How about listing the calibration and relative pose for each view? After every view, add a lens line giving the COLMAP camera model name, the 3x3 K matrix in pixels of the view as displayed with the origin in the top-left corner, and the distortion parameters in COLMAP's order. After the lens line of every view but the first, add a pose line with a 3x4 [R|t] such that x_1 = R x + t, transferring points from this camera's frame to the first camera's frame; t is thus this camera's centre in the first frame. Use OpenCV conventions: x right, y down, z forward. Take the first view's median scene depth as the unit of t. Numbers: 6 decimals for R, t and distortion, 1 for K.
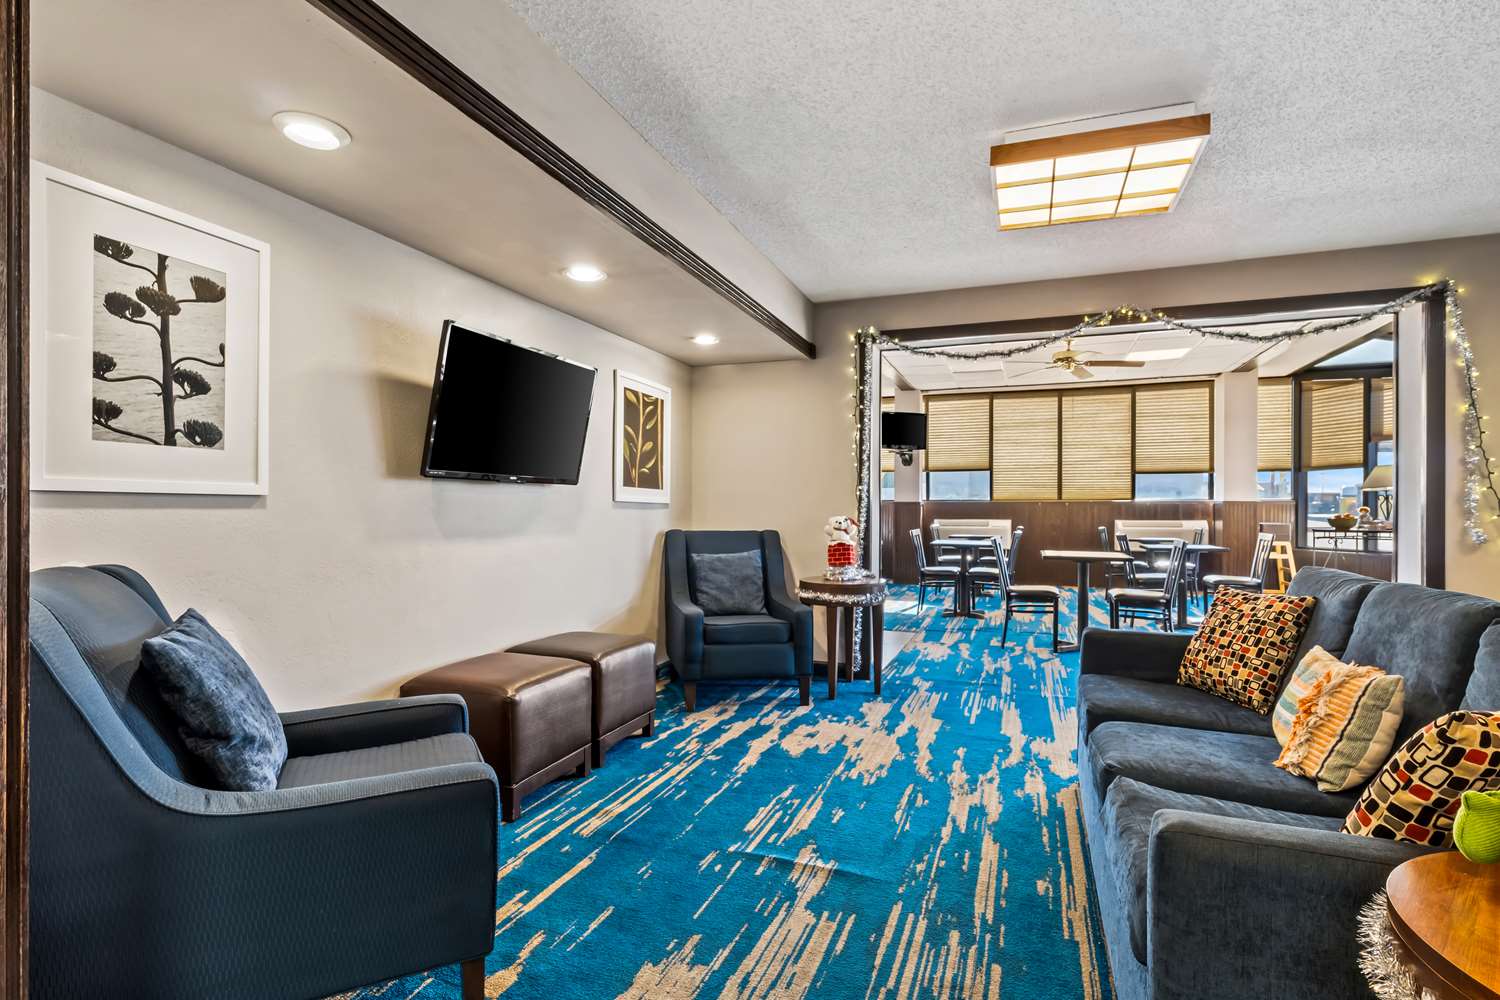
lens RADIAL K [[718.5, 0, 756.1], [0, 718.5, 509.6], [0, 0, 1]] dist [0.021277, 0.000453]
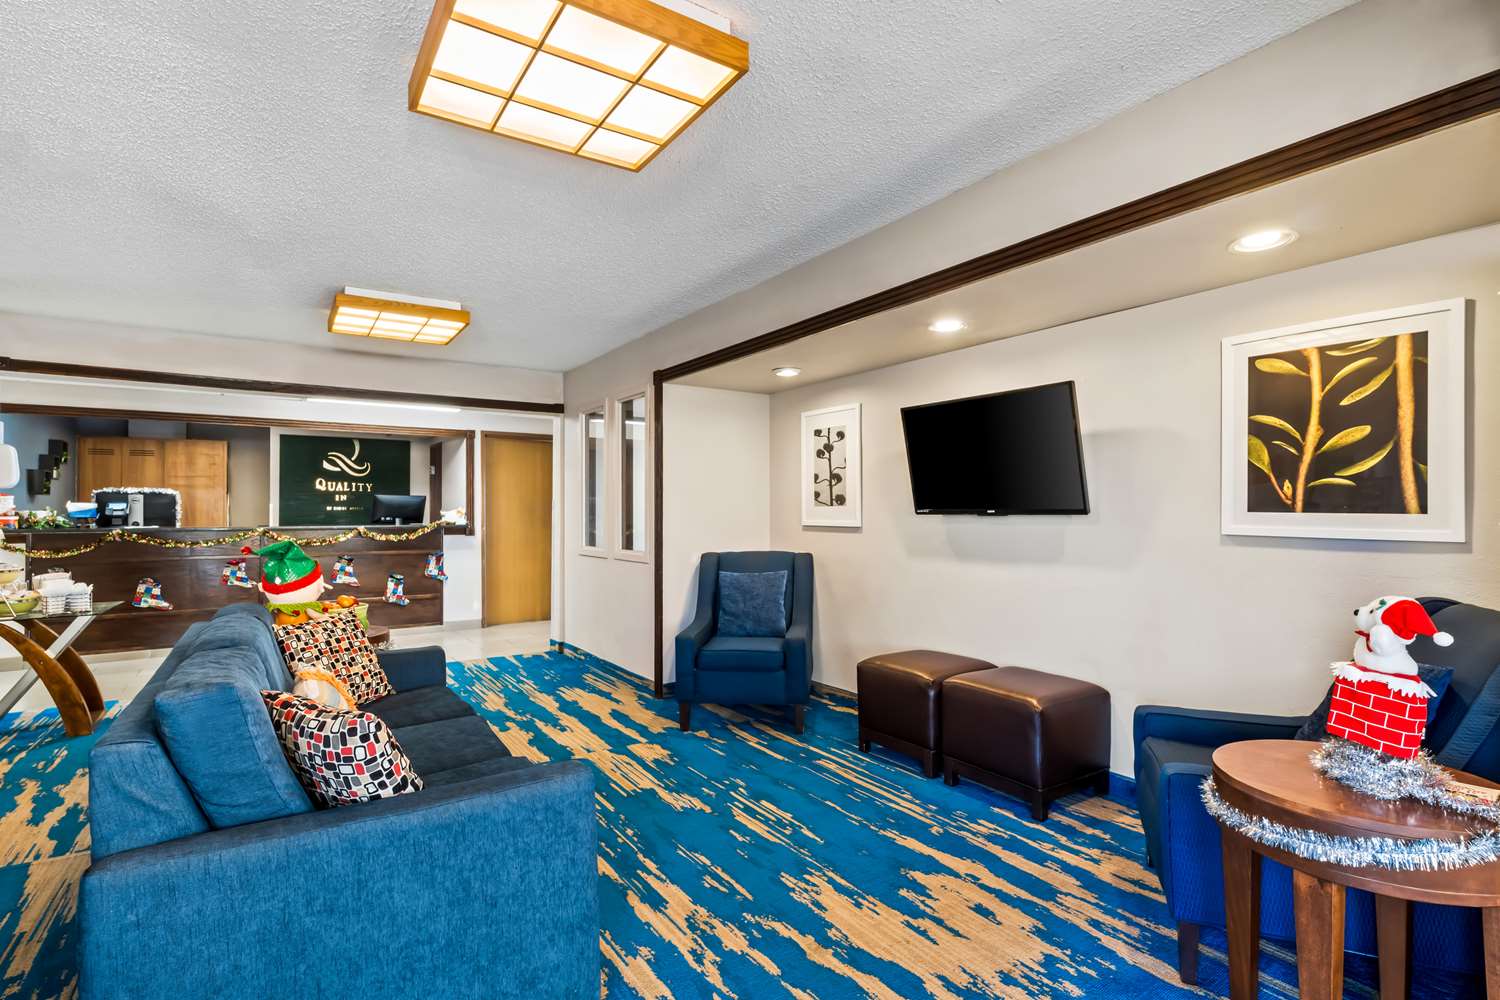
lens RADIAL K [[725.1, 0, 748.9], [0, 725.1, 511.5], [0, 0, 1]] dist [0.001940, 0.000652]
pose [[-0.584250, -0.003064, -0.811568, 0.778861], [-0.002971, 0.999994, -0.001636, -0.039571], [0.811568, 0.001455, -0.584256, 1.314406]]
